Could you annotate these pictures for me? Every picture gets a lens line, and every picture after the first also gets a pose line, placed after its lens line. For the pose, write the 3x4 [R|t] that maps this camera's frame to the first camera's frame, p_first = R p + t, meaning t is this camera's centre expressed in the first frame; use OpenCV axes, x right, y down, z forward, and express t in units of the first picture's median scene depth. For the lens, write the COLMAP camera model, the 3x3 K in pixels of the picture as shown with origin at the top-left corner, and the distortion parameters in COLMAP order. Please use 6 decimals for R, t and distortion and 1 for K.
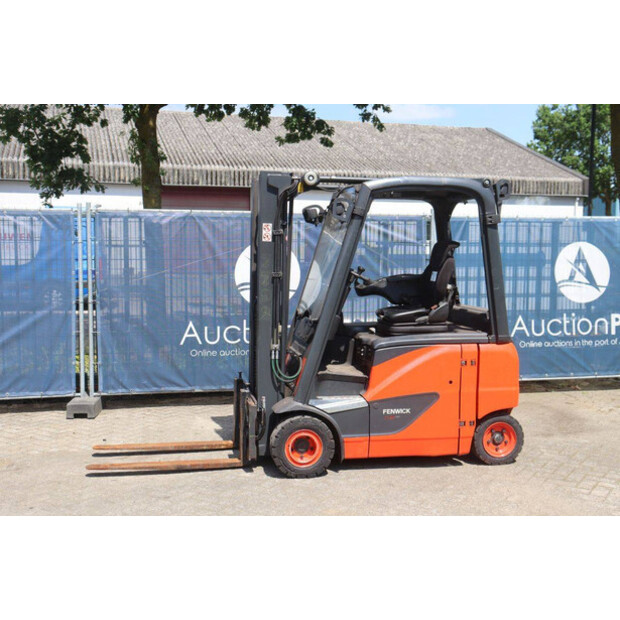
lens RADIAL K [[788.0, 0, 326.7], [0, 788.0, 307.8], [0, 0, 1]] dist [0.024125, 0.042581]
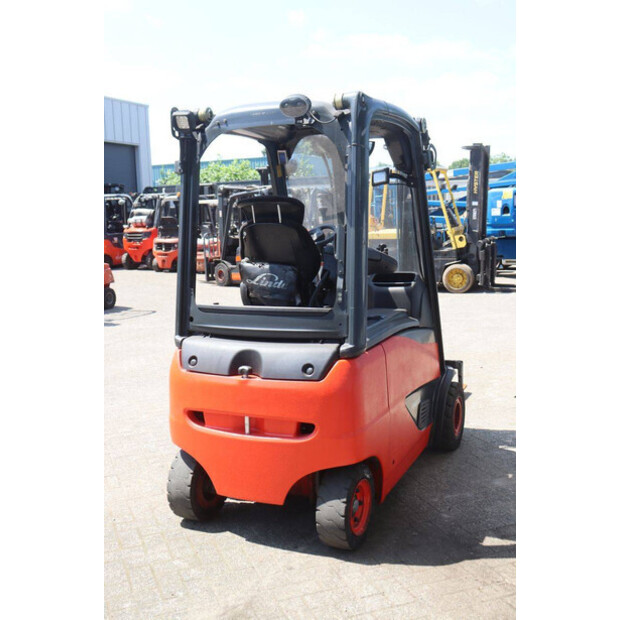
lens RADIAL K [[733.6, 0, 298.8], [0, 733.6, 308.5], [0, 0, 1]] dist [-0.015848, 0.193730]
pose [[-0.619789, 0.120915, -0.775398, 0.626022], [-0.037281, 0.982407, 0.182995, -0.105503], [0.783883, 0.142326, -0.604377, 1.392477]]
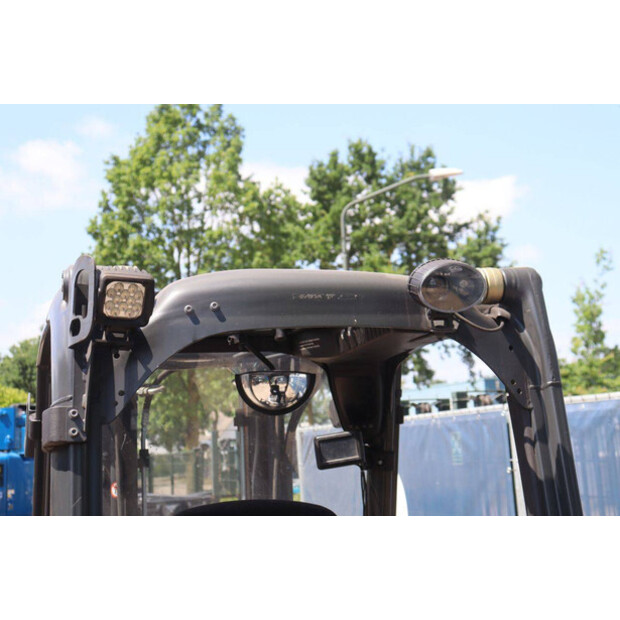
lens RADIAL K [[1111.9, 0, 309.7], [0, 1111.9, 293.4], [0, 0, 1]] dist [0.188591, 0.131900]
pose [[0.052094, -0.144274, -0.988166, 0.524265], [-0.041896, 0.988322, -0.146506, -0.099293], [0.997763, 0.049032, 0.045441, 0.983863]]
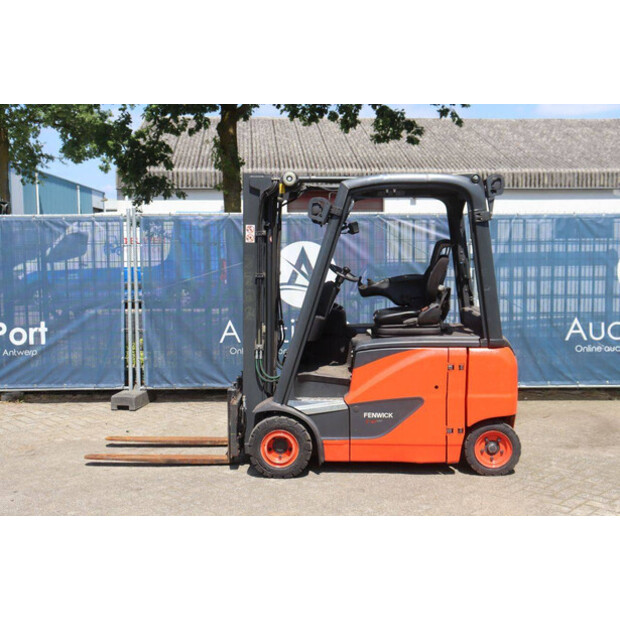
lens RADIAL K [[771.7, 0, 321.0], [0, 771.7, 309.5], [0, 0, 1]] dist [0.007549, 0.066658]
pose [[0.974674, 0.007720, -0.223497, 0.213402], [-0.006942, 0.999967, 0.004262, -0.002896], [0.223523, -0.002603, 0.974695, 0.049653]]
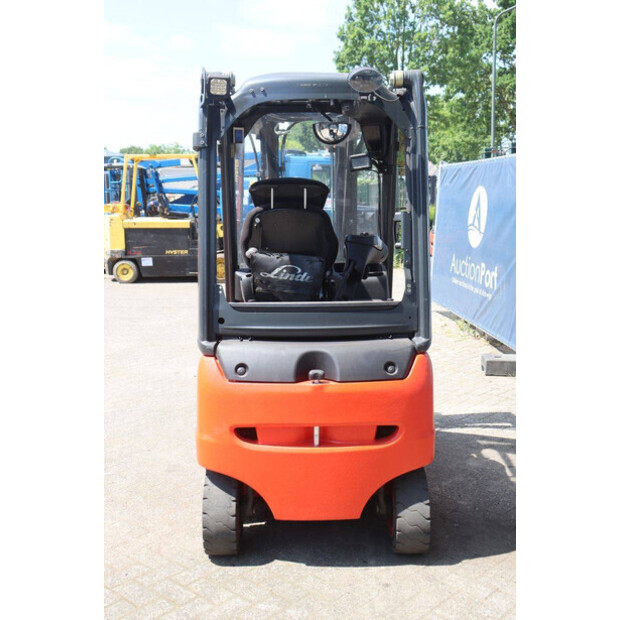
lens RADIAL K [[733.6, 0, 298.8], [0, 733.6, 308.5], [0, 0, 1]] dist [-0.015848, 0.193730]
pose [[-0.210839, 0.152640, -0.965530, 0.697434], [-0.074115, 0.982394, 0.171490, -0.083620], [0.974707, 0.107717, -0.195814, 1.110847]]
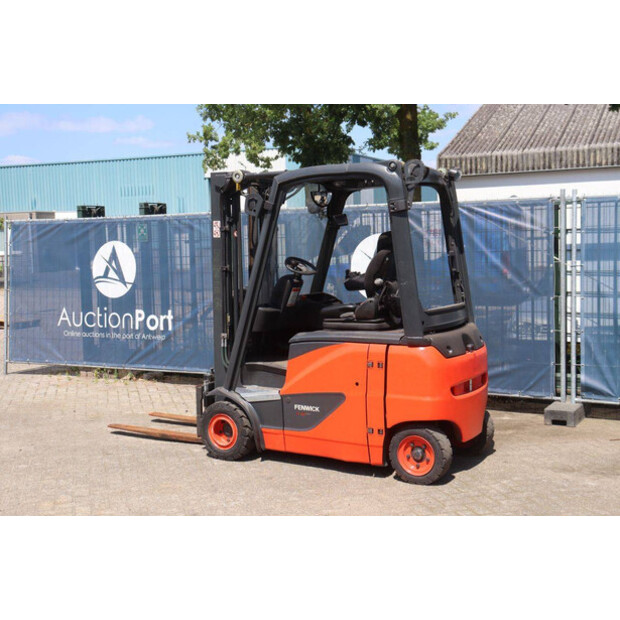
lens RADIAL K [[870.2, 0, 310.0], [0, 870.2, 310.0], [0, 0, 1]] dist [0.072686, 0.019547]
pose [[0.733286, 0.033049, -0.679117, 0.754210], [-0.030762, 0.999408, 0.015420, -0.006591], [0.679224, 0.009584, 0.733868, 0.193181]]
